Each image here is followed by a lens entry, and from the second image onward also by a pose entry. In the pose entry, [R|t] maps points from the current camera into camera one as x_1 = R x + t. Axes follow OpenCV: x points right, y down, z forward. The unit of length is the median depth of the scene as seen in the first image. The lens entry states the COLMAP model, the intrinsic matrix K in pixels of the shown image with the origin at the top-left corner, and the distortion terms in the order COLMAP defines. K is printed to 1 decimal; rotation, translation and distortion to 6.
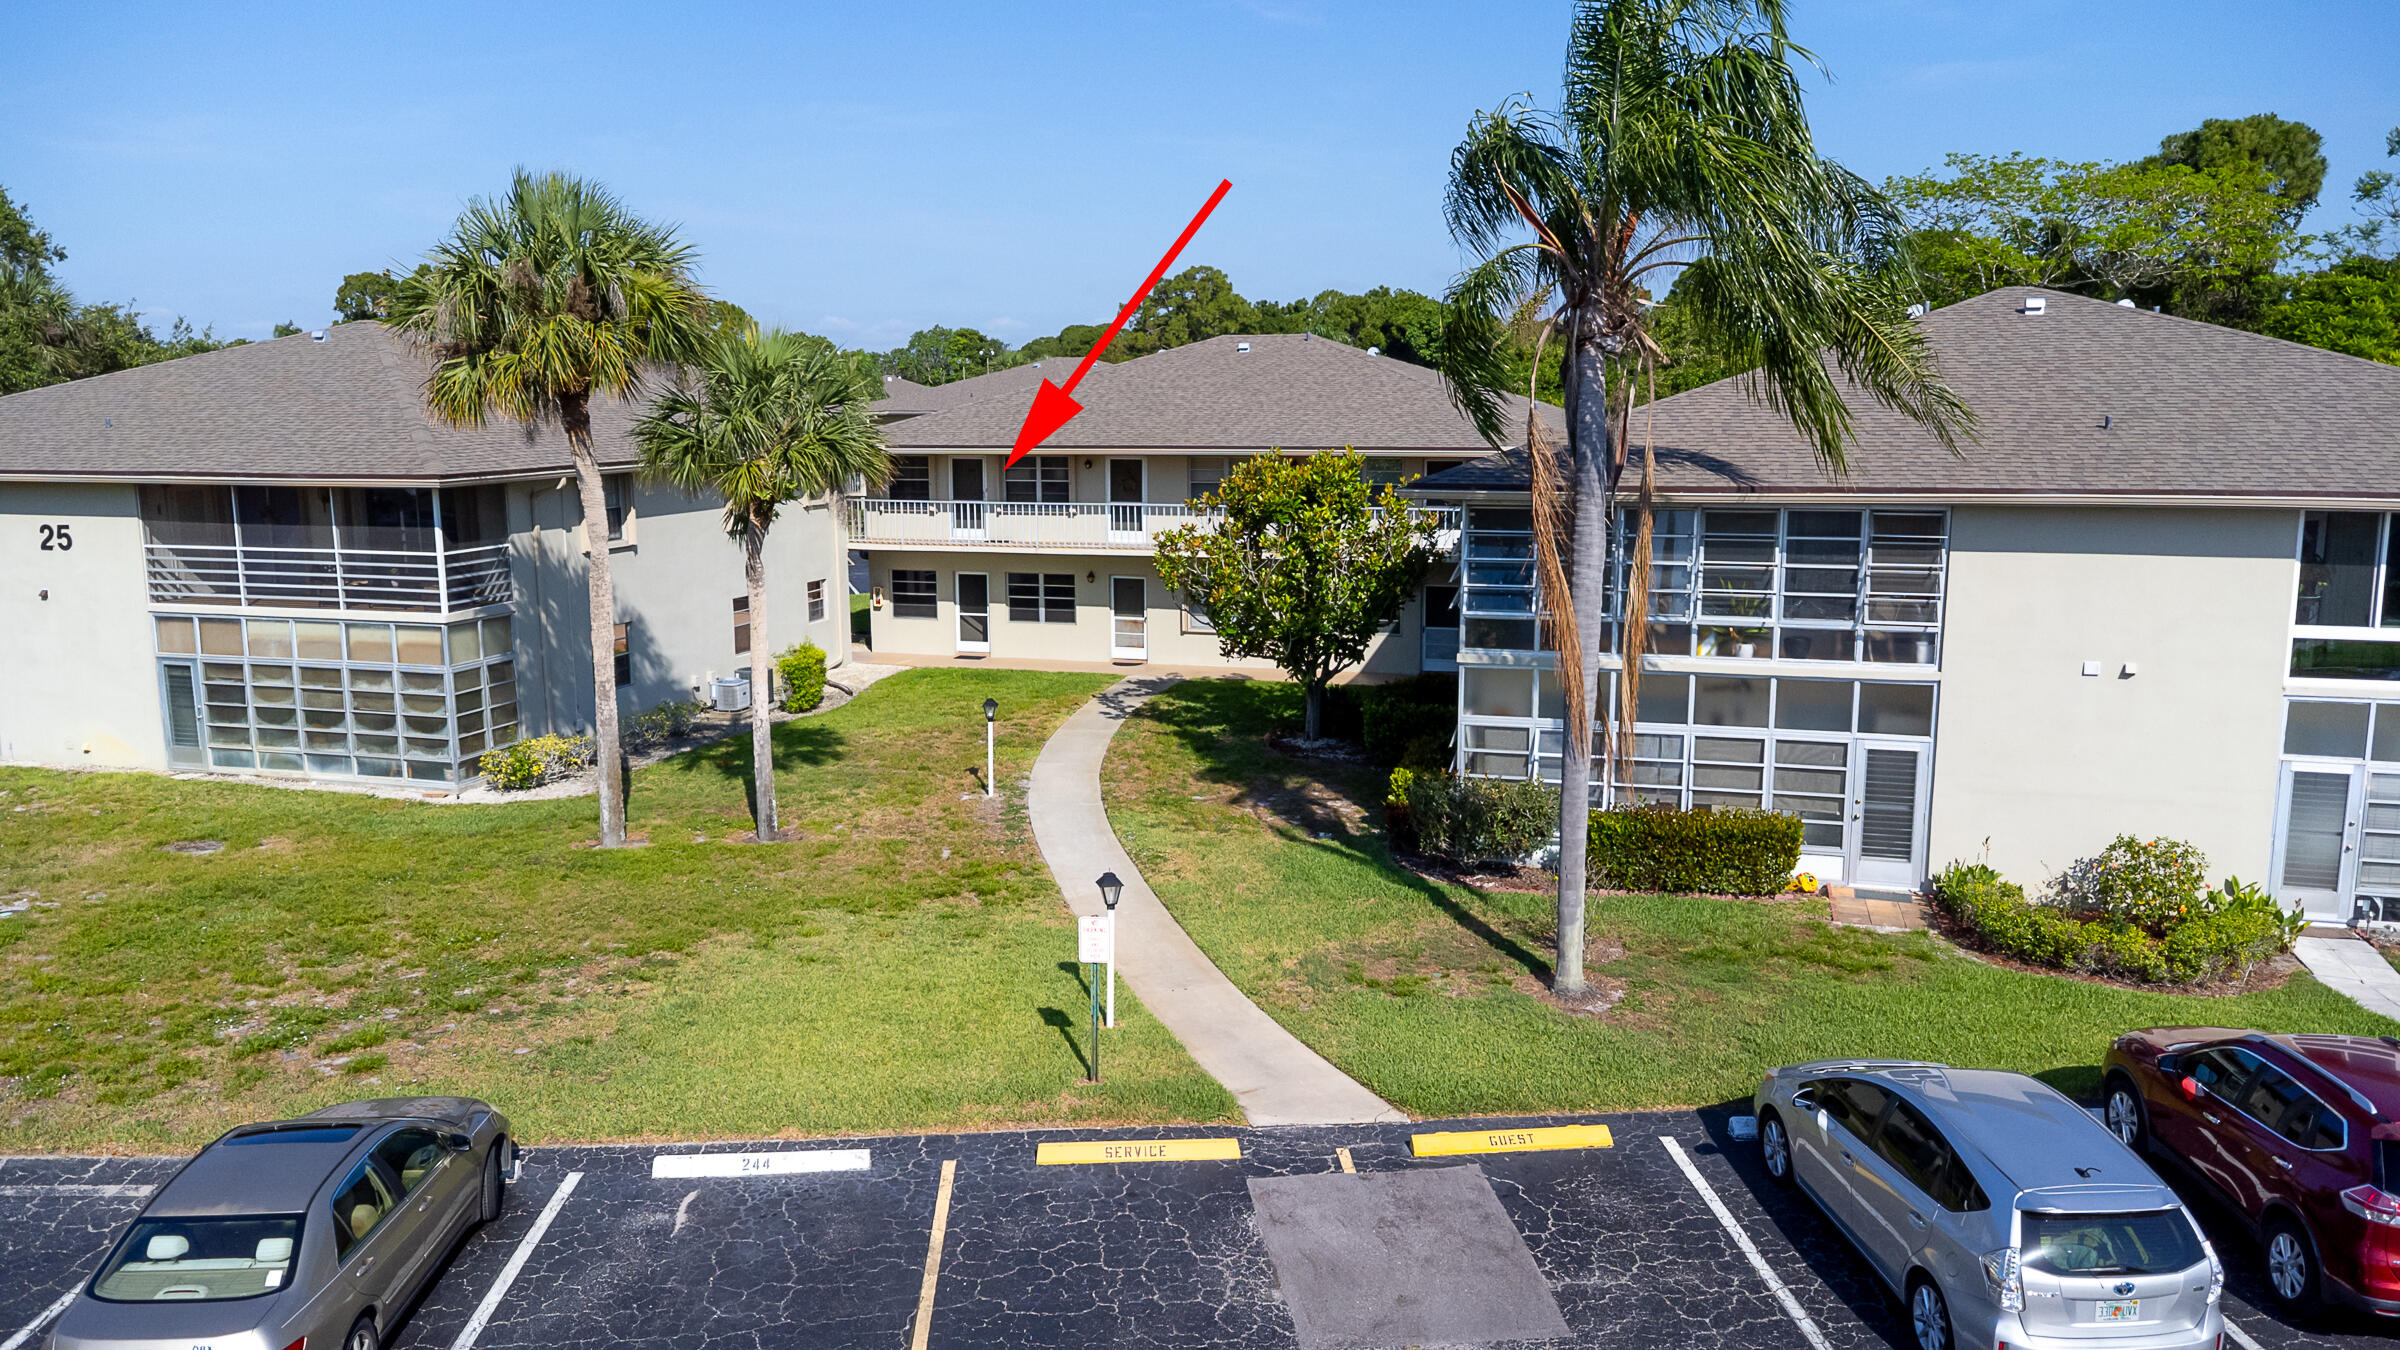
lens RADIAL K [[1742.4, 0, 1202.6], [0, 1742.4, 641.1], [0, 0, 1]] dist [0.057232, -0.087567]
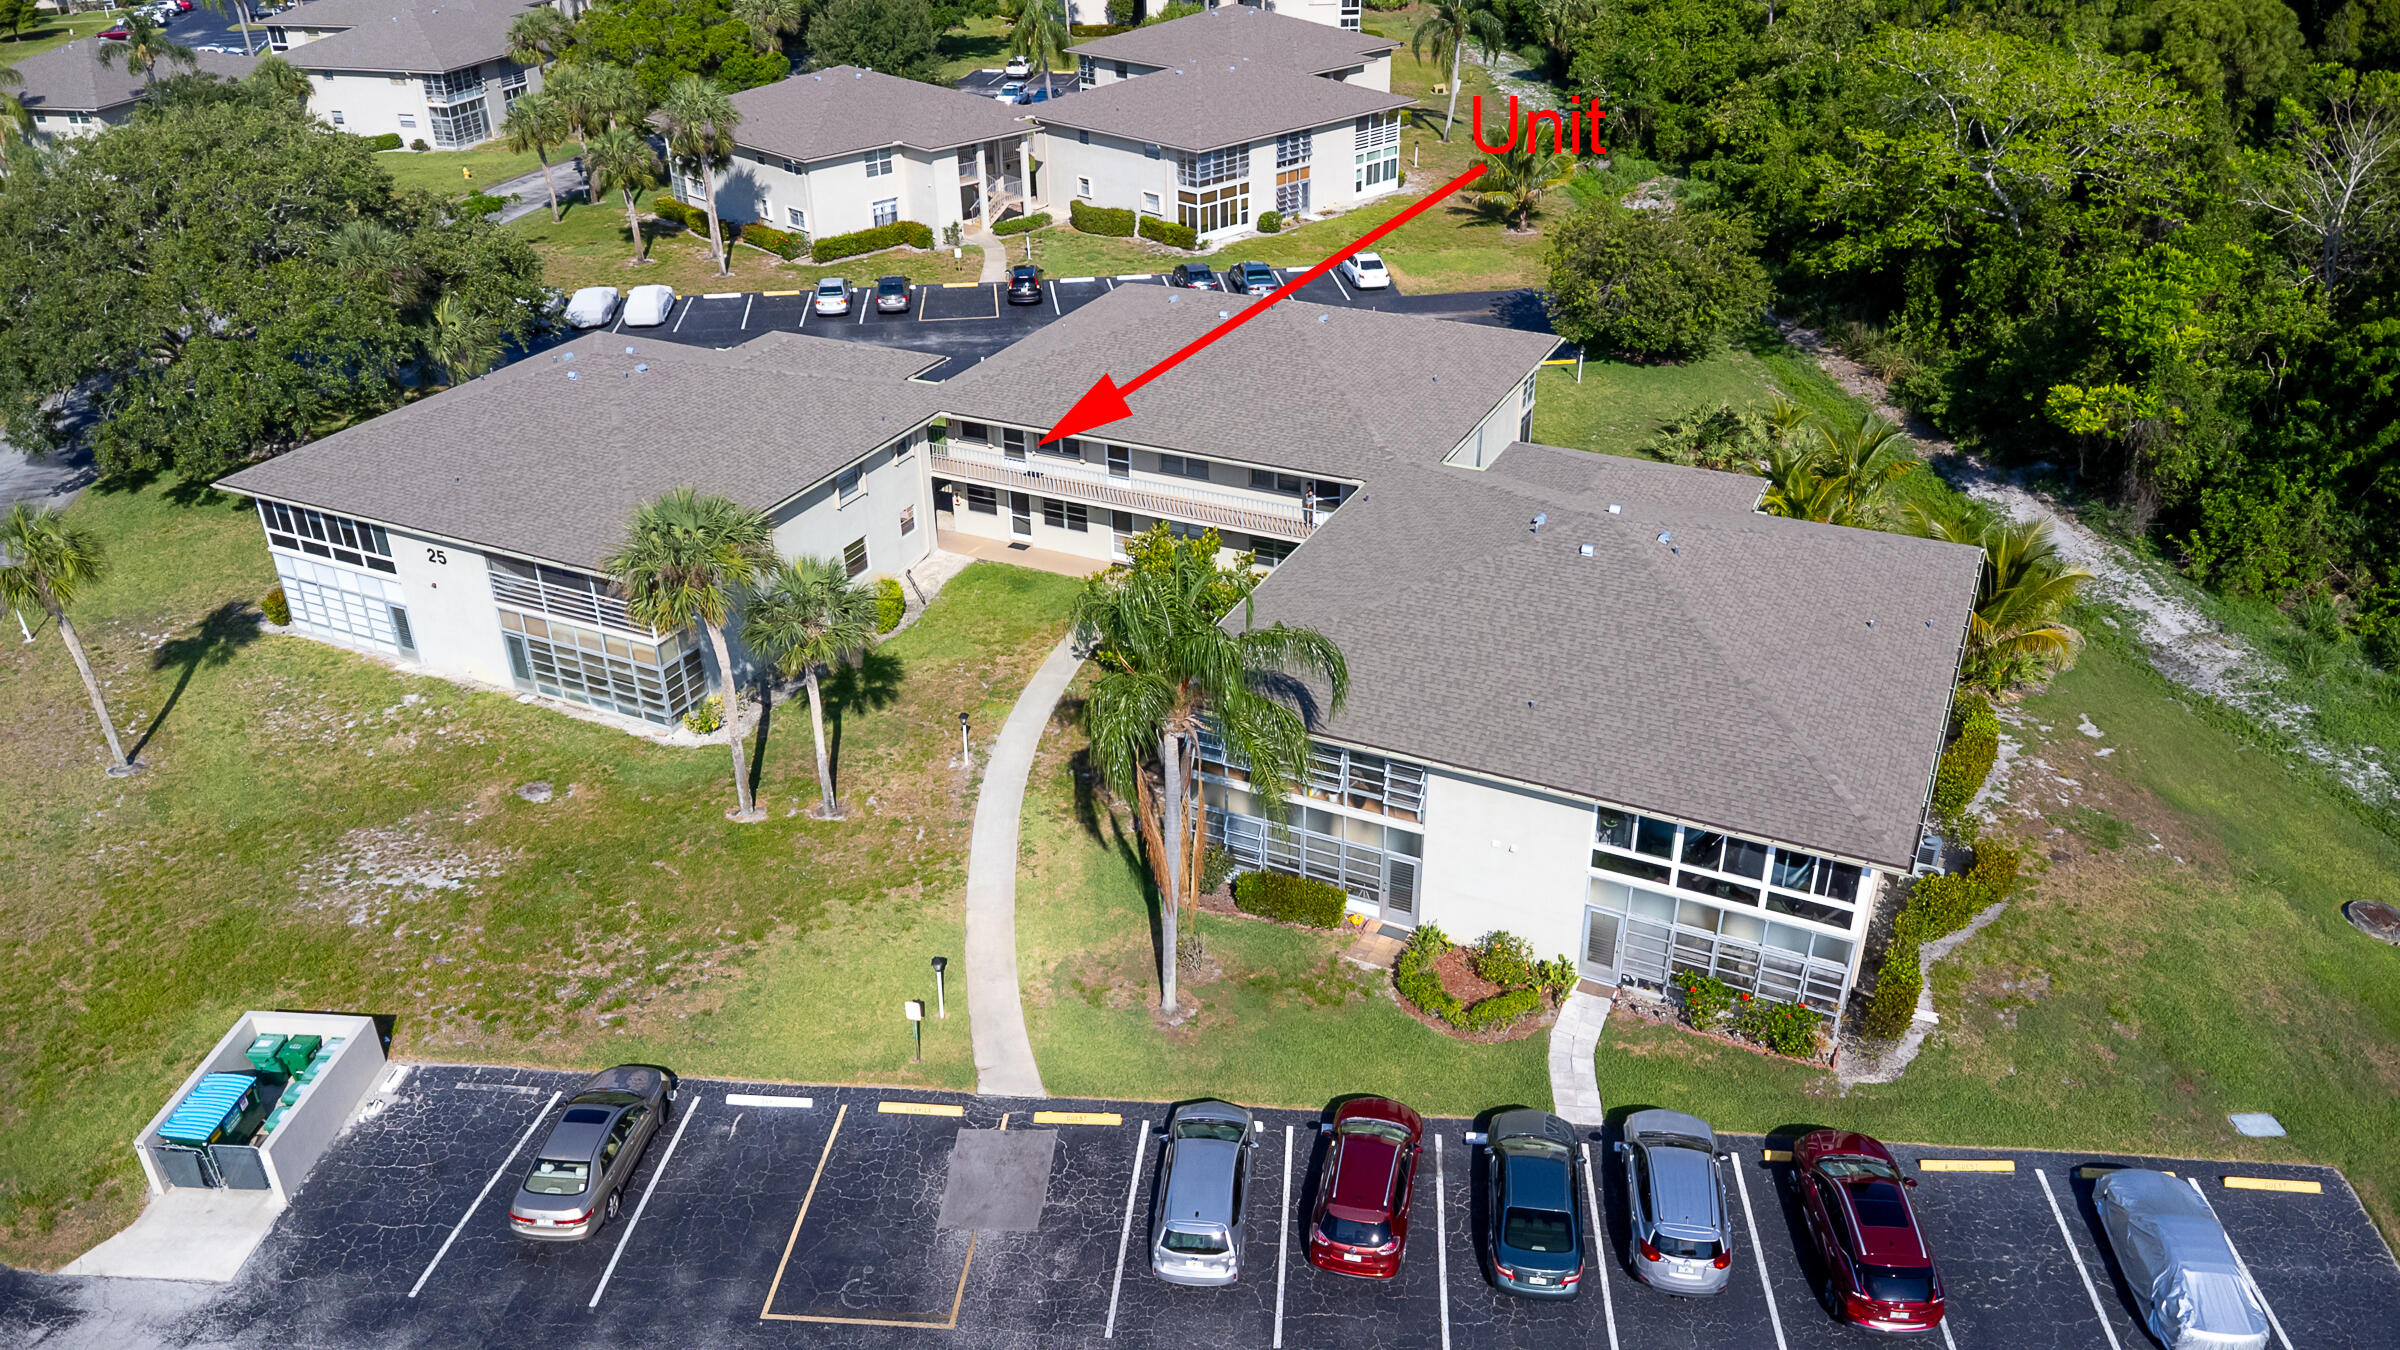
lens RADIAL K [[1702.7, 0, 1200.0], [0, 1702.7, 675.0], [0, 0, 1]] dist [0.000709, 0.001504]
pose [[0.988142, 0.069352, -0.136989, 0.425877], [-0.019587, 0.941829, 0.335521, -0.727138], [0.152290, -0.328860, 0.932019, -0.631406]]
